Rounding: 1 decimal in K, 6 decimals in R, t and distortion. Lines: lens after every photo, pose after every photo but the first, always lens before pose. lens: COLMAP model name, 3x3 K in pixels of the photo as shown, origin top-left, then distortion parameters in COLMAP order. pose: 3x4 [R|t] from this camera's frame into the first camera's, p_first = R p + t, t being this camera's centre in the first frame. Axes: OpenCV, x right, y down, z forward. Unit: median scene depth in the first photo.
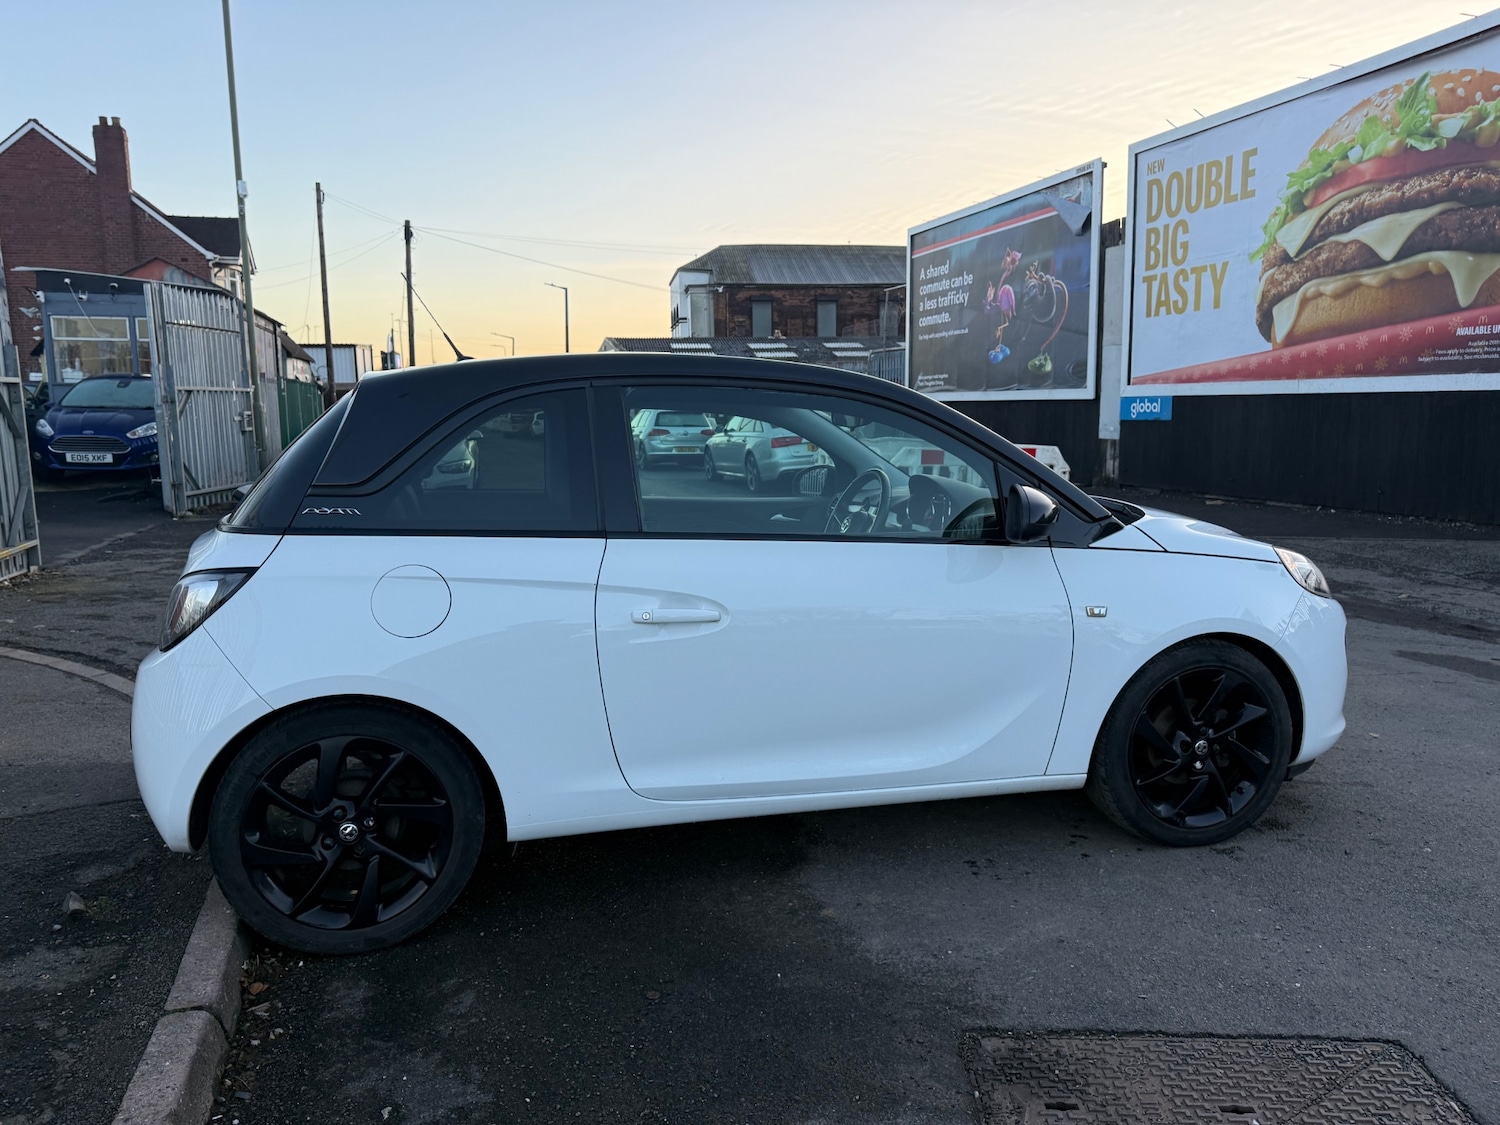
lens RADIAL K [[1049.1, 0, 754.7], [0, 1049.1, 576.4], [0, 0, 1]] dist [0.036635, -0.047829]
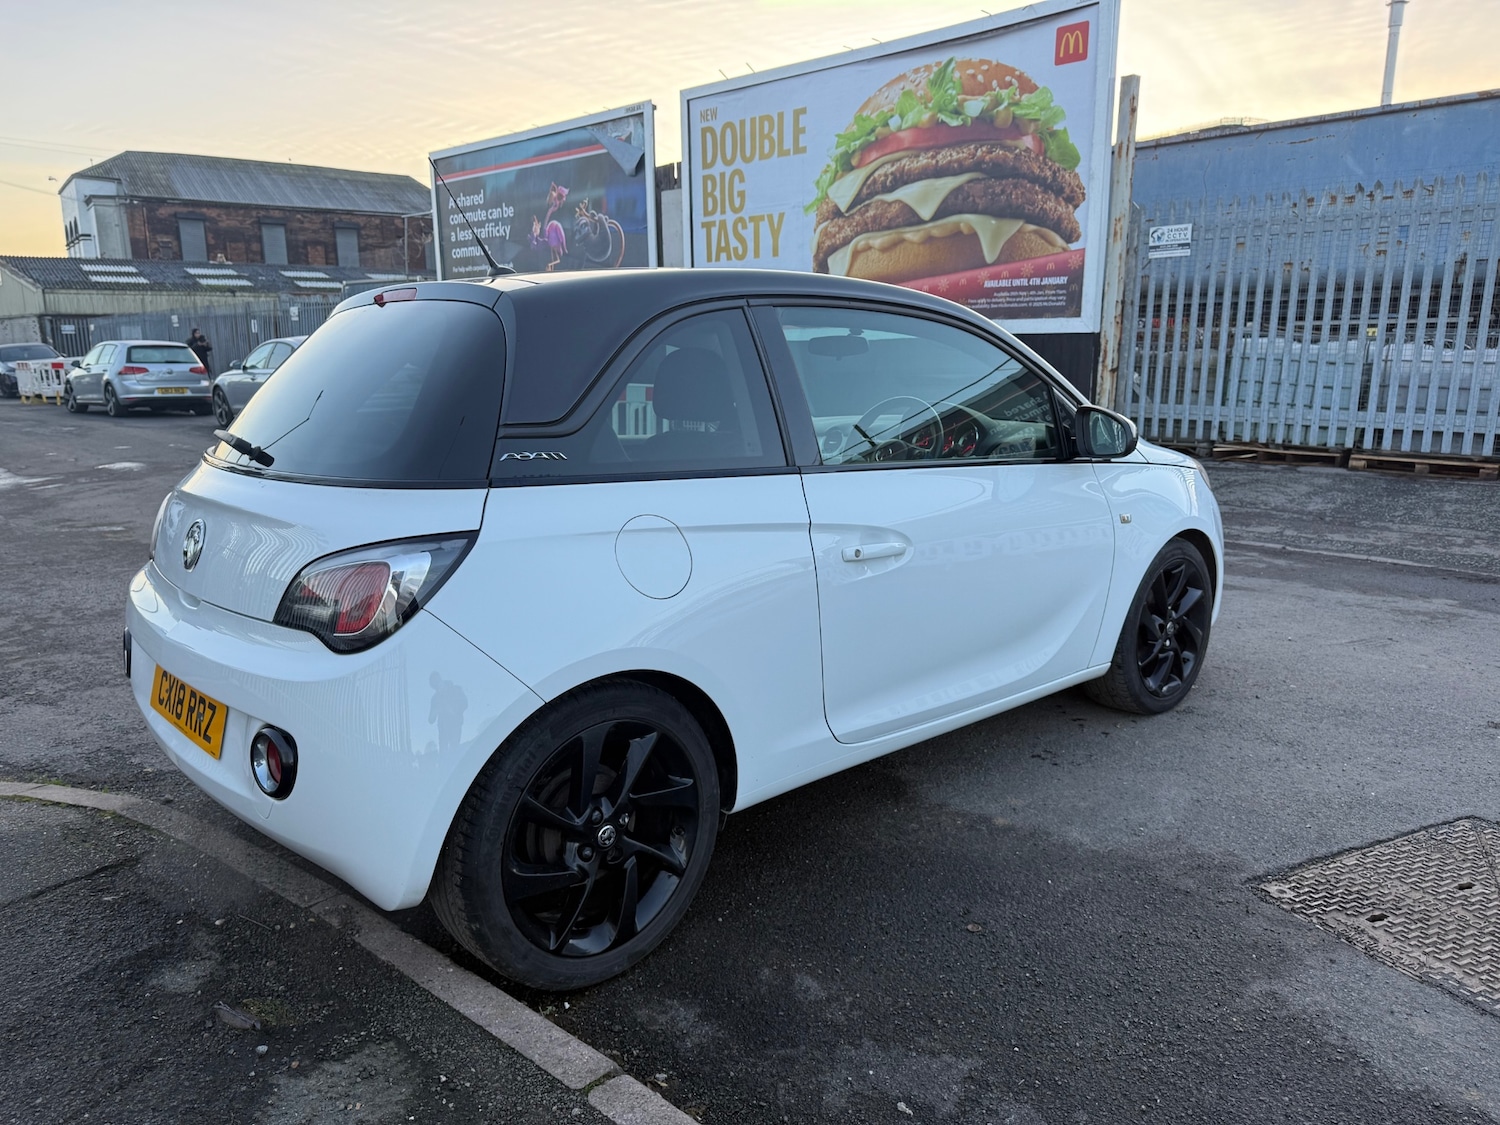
lens RADIAL K [[1039.6, 0, 650.9], [0, 1039.6, 592.0], [0, 0, 1]] dist [0.151879, -0.285475]
pose [[0.880414, -0.097741, 0.464024, -0.236315], [0.066569, 0.994312, 0.083137, -0.006113], [-0.469511, -0.042305, 0.881913, 0.082578]]
